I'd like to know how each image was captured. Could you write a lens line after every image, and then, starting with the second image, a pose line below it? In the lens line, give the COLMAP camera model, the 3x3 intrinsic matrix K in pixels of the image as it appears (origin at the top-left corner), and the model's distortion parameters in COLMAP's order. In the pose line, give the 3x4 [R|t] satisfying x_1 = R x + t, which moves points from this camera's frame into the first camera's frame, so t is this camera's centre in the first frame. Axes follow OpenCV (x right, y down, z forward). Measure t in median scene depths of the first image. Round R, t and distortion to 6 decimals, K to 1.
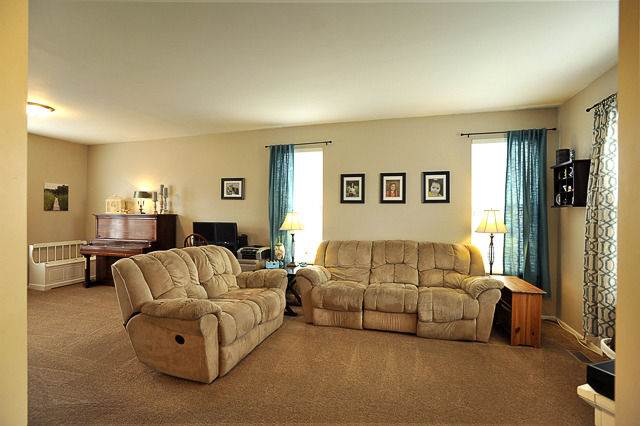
lens RADIAL K [[344.4, 0, 320.0], [0, 344.4, 213.0], [0, 0, 1]] dist [-0.002943, -0.000183]
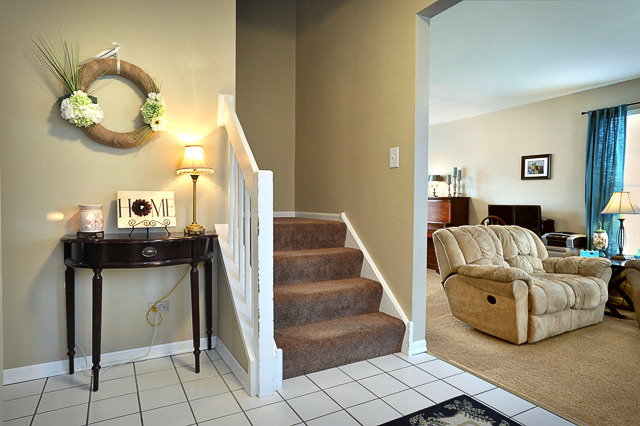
lens RADIAL K [[374.9, 0, 320.0], [0, 374.9, 213.0], [0, 0, 1]] dist [0.003472, 0.003091]
pose [[0.726109, 0.025348, -0.687113, 0.018573], [0.002877, 0.999199, 0.039901, 0.013923], [0.687574, -0.030950, 0.725455, -0.169578]]
